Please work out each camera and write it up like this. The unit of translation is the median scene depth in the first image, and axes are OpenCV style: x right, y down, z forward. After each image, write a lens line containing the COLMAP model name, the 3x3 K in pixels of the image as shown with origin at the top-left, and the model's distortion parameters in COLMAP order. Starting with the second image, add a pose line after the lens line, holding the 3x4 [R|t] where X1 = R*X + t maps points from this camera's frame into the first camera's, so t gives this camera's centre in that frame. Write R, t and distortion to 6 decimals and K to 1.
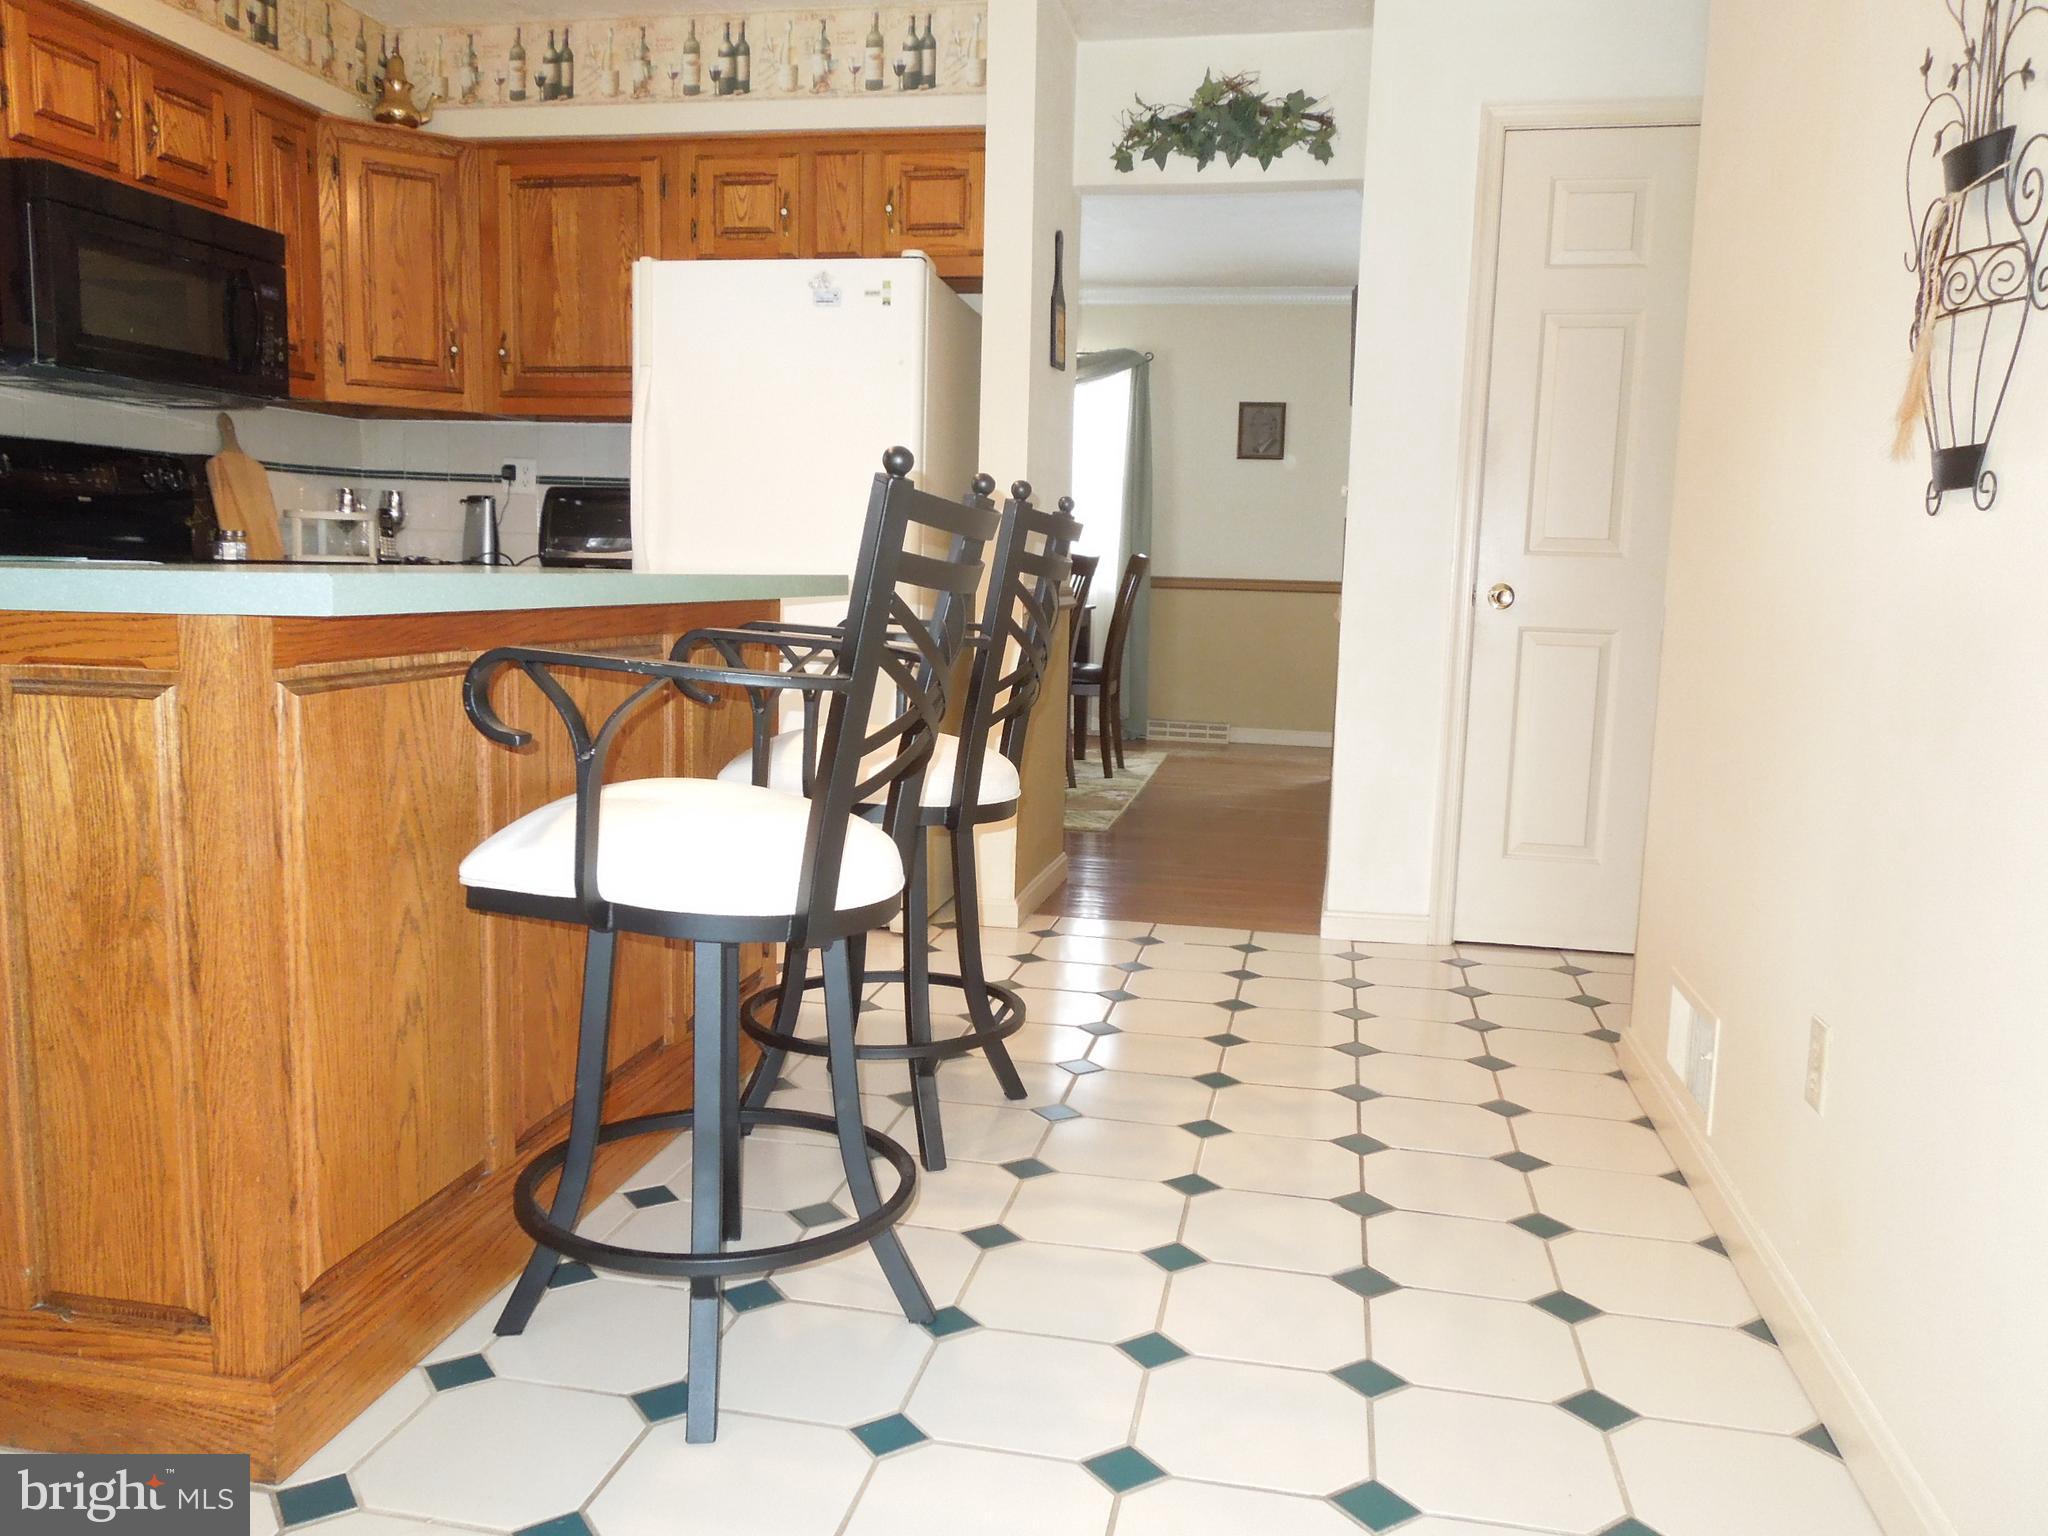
lens RADIAL K [[1537.5, 0, 1017.2], [0, 1537.5, 772.0], [0, 0, 1]] dist [-0.004896, 0.001983]
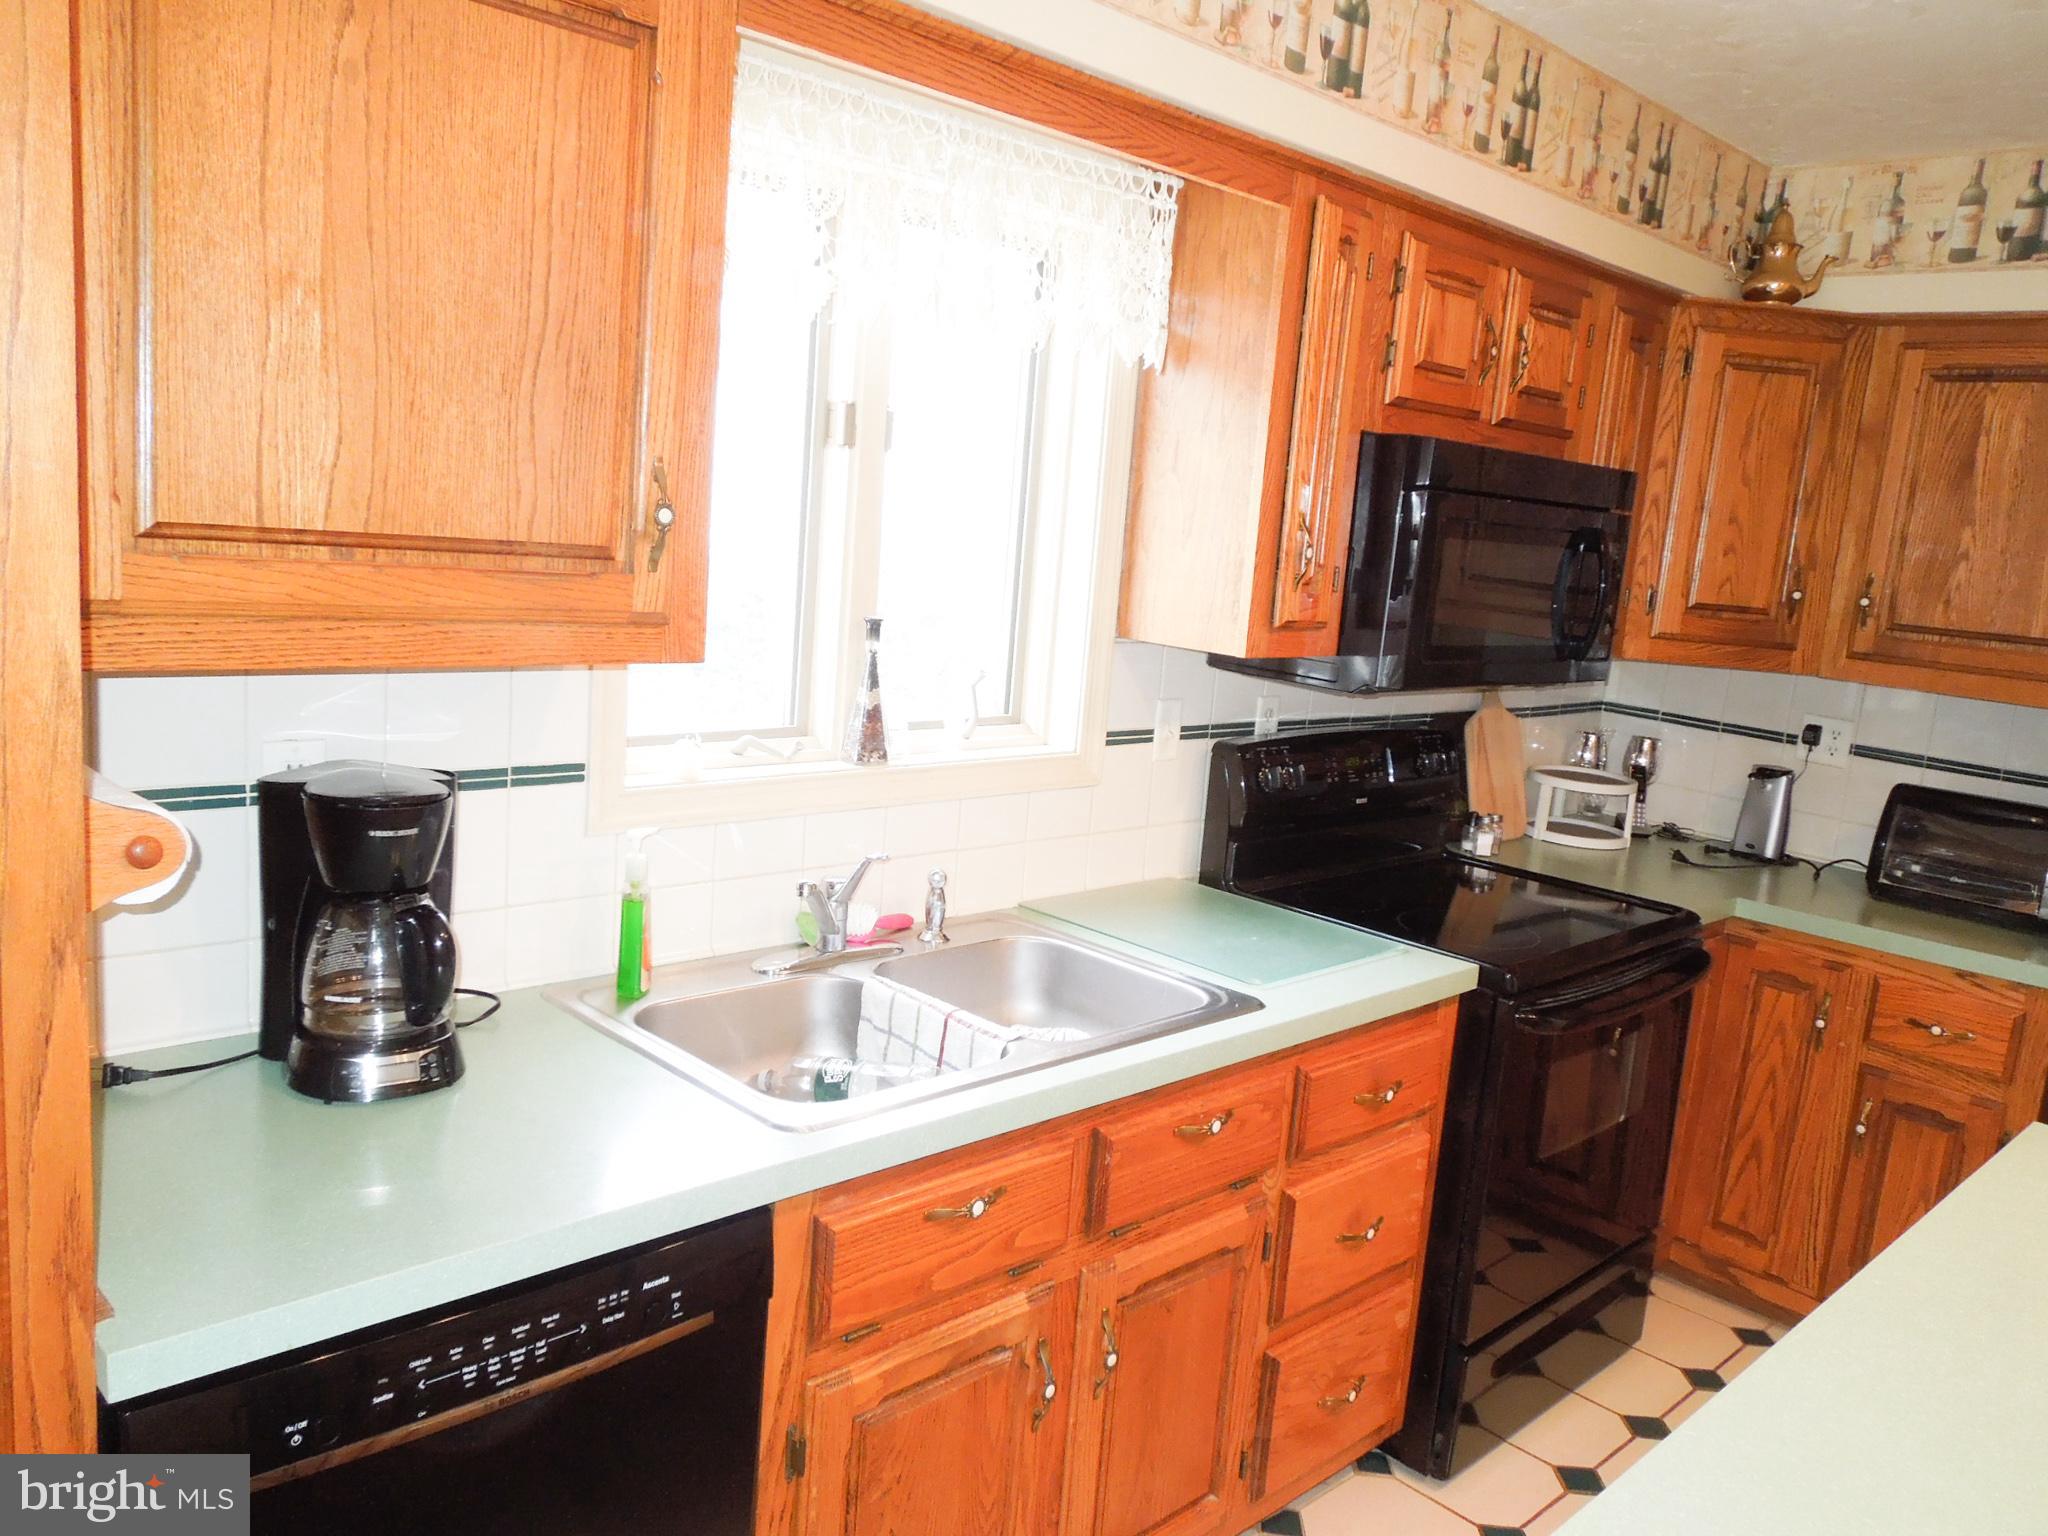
lens RADIAL K [[1537.5, 0, 1034.9], [0, 1537.5, 761.9], [0, 0, 1]] dist [-0.004896, 0.001983]
pose [[0.827458, 0.141298, -0.543459, -0.284016], [-0.140304, 0.989150, 0.043553, -0.194844], [0.543716, 0.040211, 0.838305, 0.194785]]
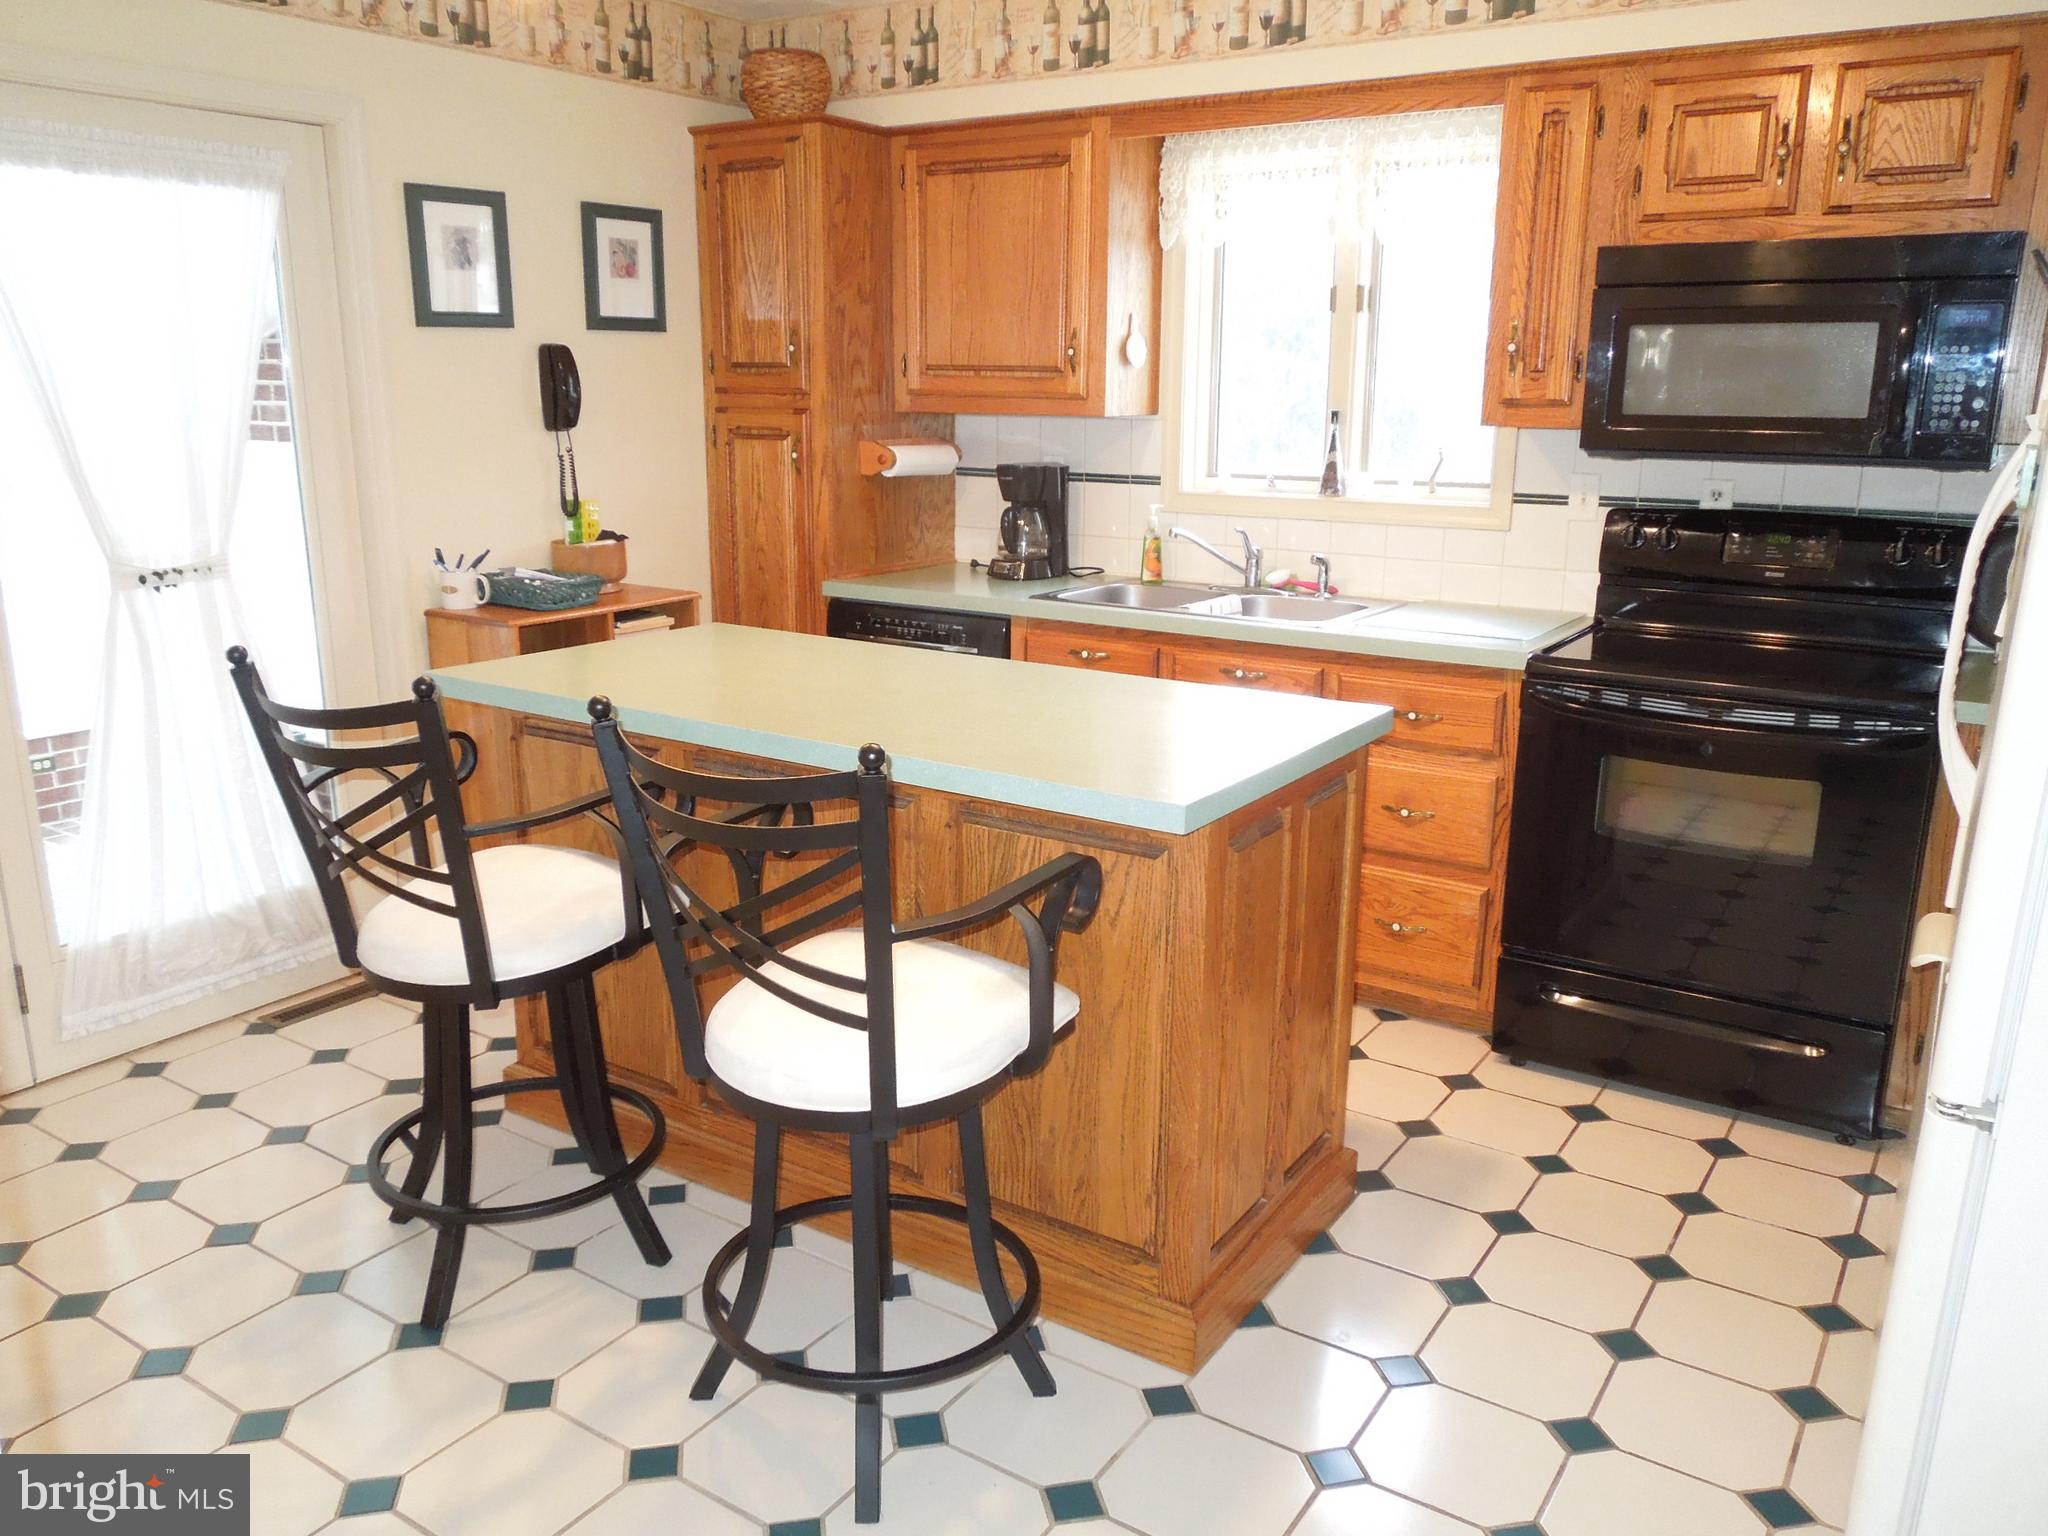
lens RADIAL K [[1537.5, 0, 1023.2], [0, 1537.5, 763.4], [0, 0, 1]] dist [-0.004896, 0.001983]
pose [[-0.365358, 0.182650, -0.912772, 0.374327], [-0.150315, 0.956116, 0.251490, -0.215792], [0.918651, 0.229087, -0.321870, 0.842146]]
